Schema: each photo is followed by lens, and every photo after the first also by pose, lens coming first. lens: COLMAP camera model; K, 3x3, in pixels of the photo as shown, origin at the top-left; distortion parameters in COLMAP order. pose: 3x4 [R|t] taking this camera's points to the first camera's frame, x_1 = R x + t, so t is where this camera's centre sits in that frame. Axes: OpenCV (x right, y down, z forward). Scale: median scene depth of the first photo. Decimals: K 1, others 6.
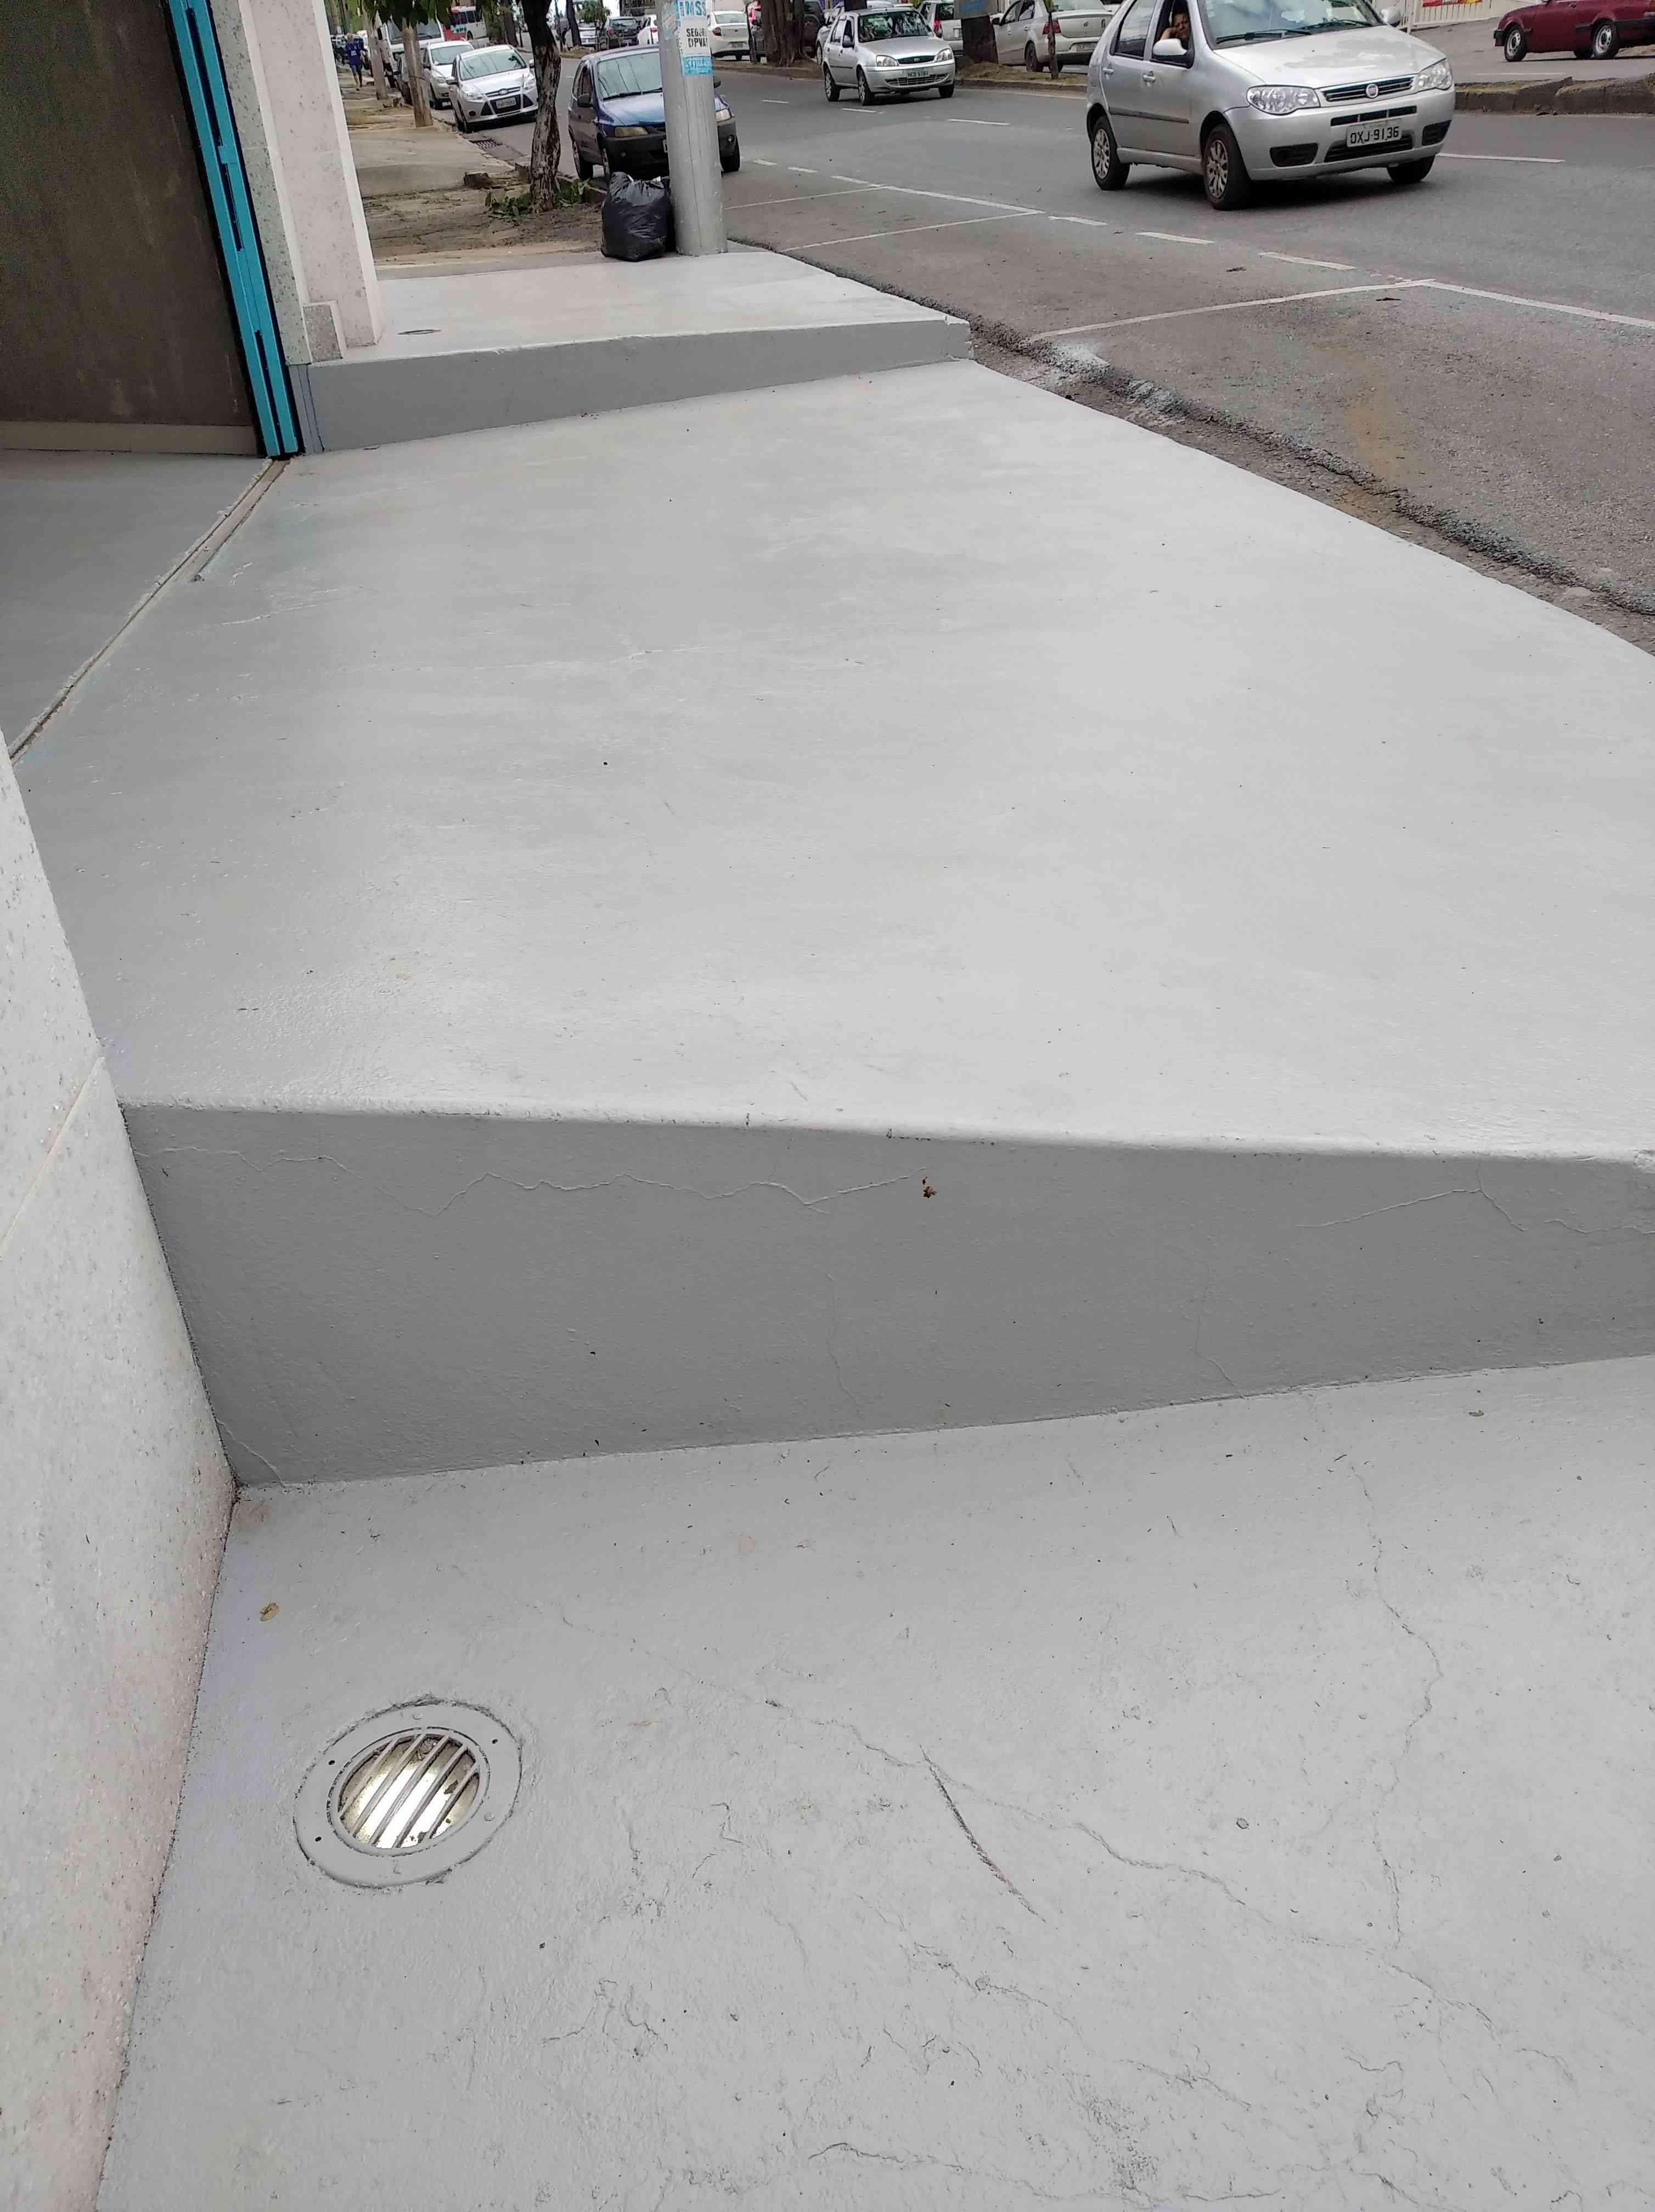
lens RADIAL K [[1668.3, 0, 833.5], [0, 1668.3, 1065.3], [0, 0, 1]] dist [0.105904, -0.145577]
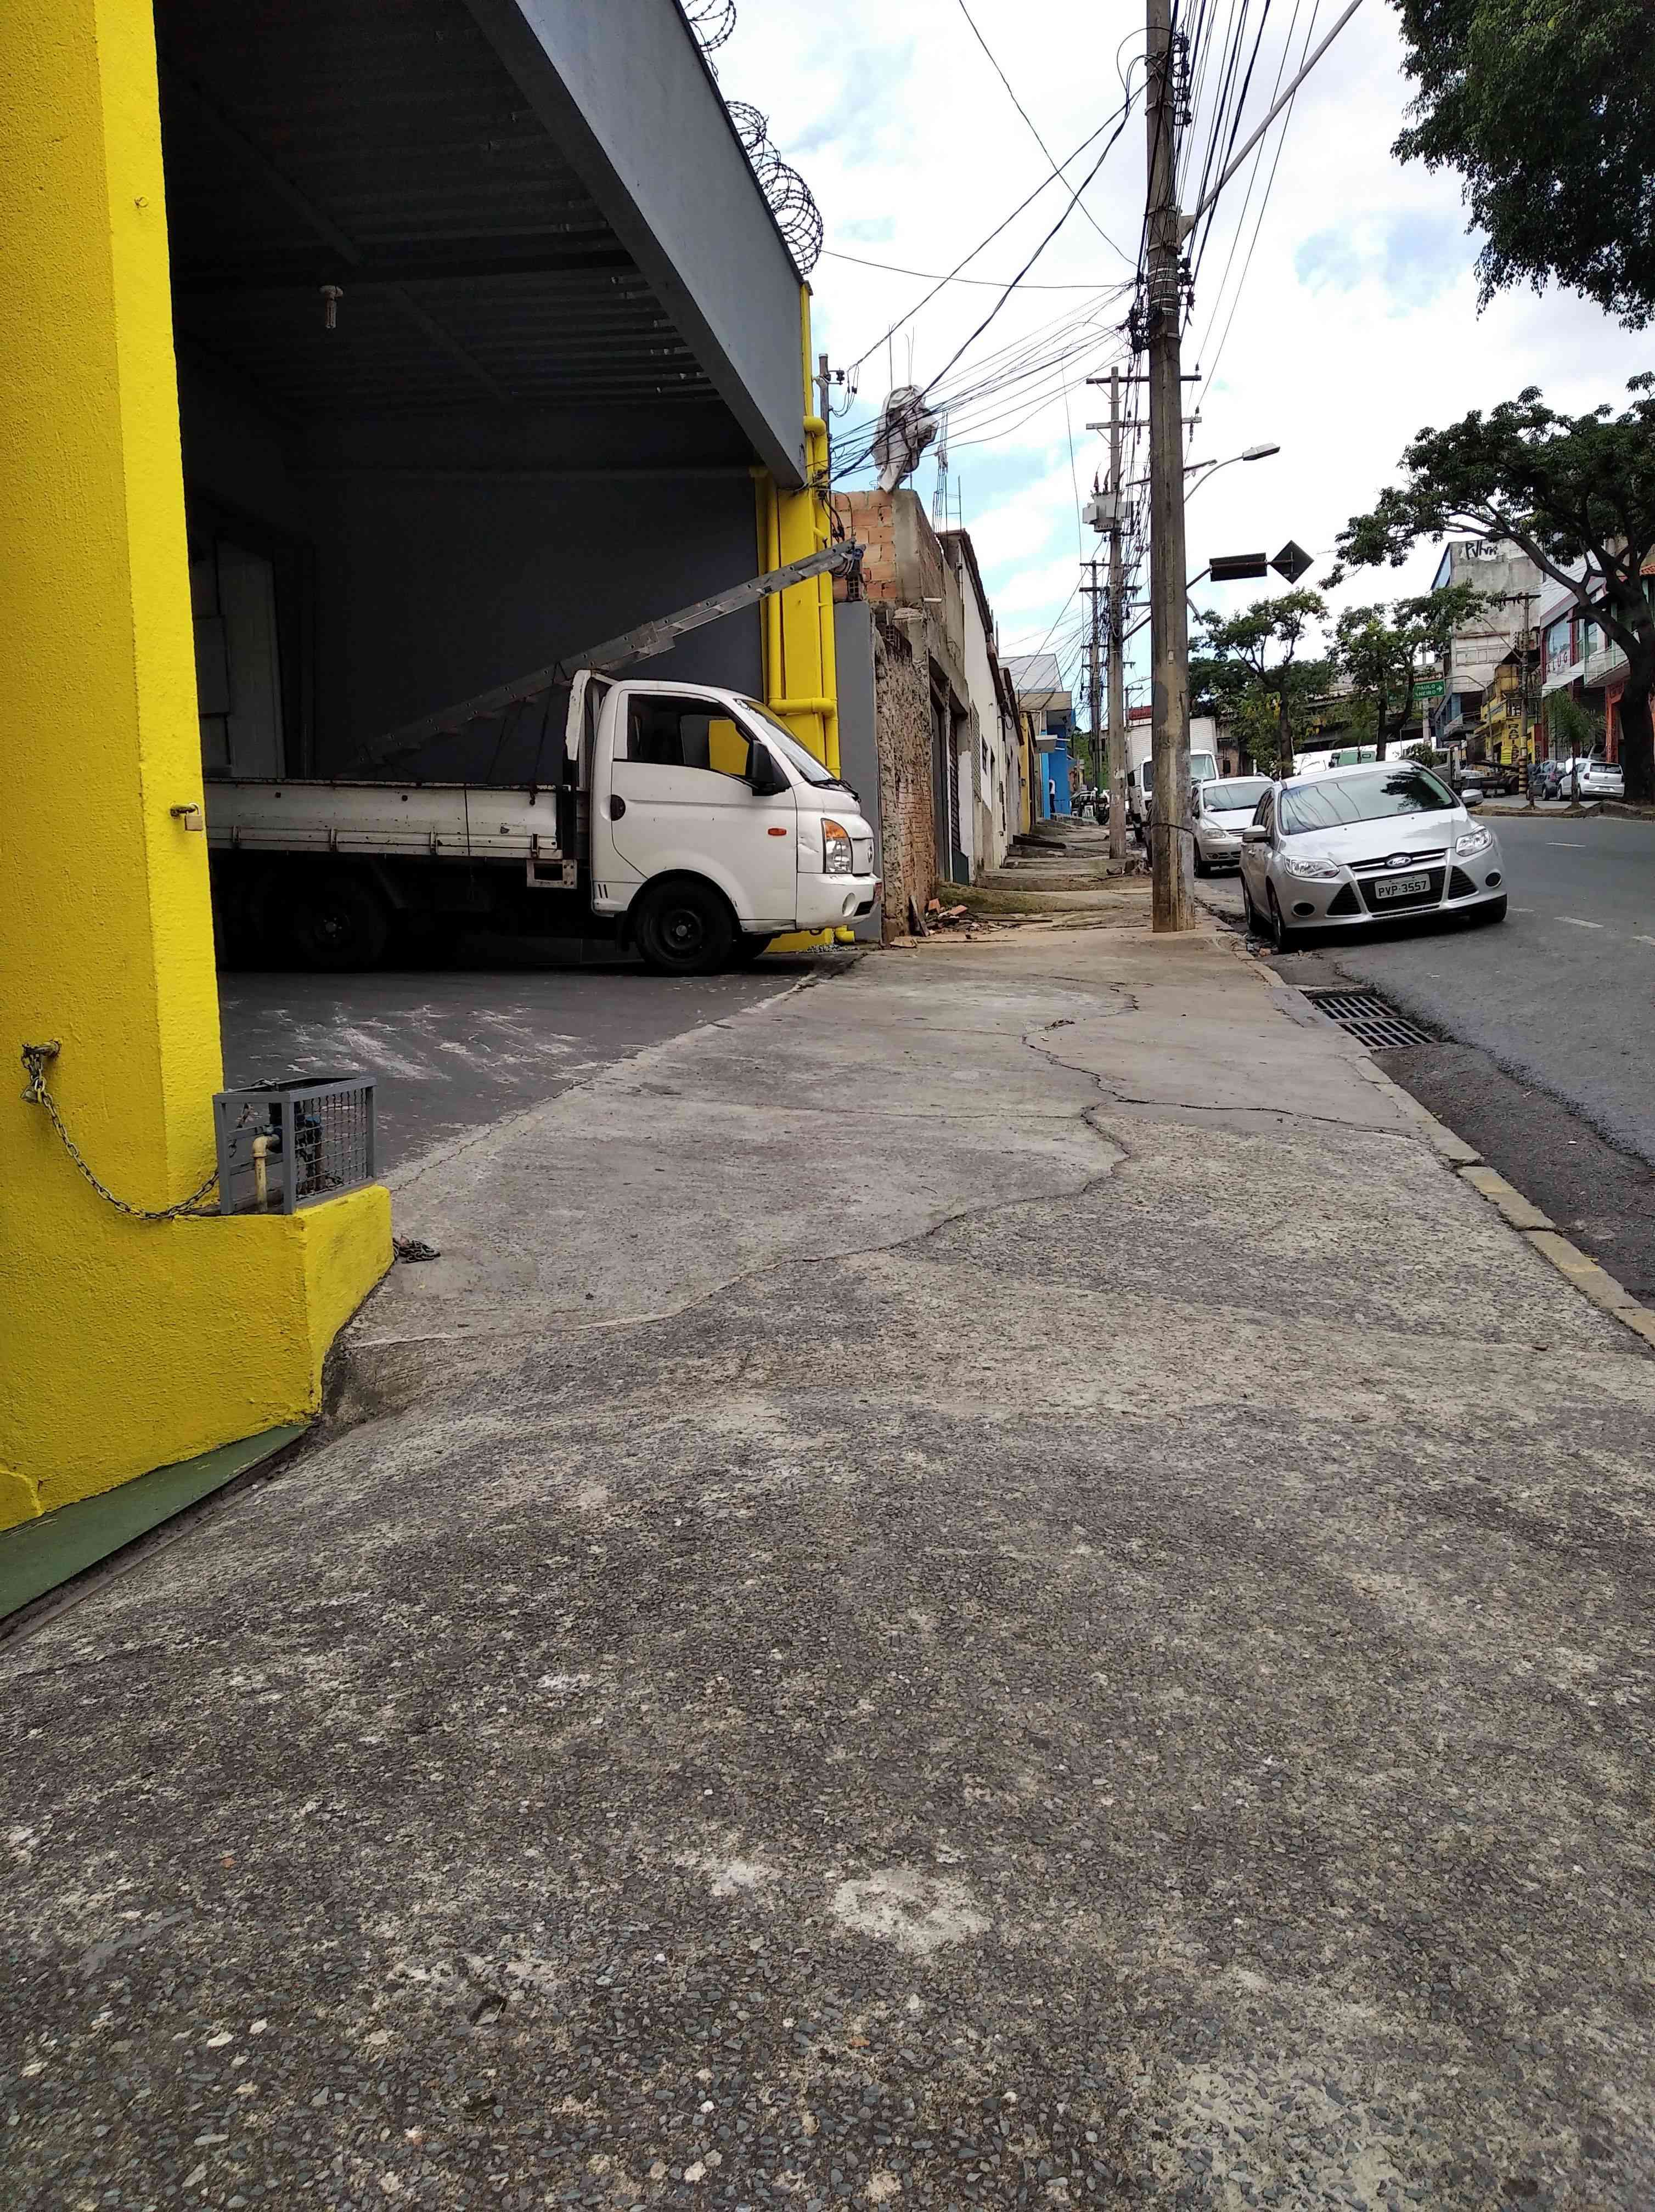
lens RADIAL K [[1672.0, 0, 827.5], [0, 1672.0, 1106.0], [0, 0, 1]] dist [0.074266, -0.139625]
pose [[0.917265, 0.074436, -0.391260, -0.720397], [-0.209254, 0.925934, -0.314417, -1.700834], [0.338877, 0.370277, 0.864903, 2.941886]]
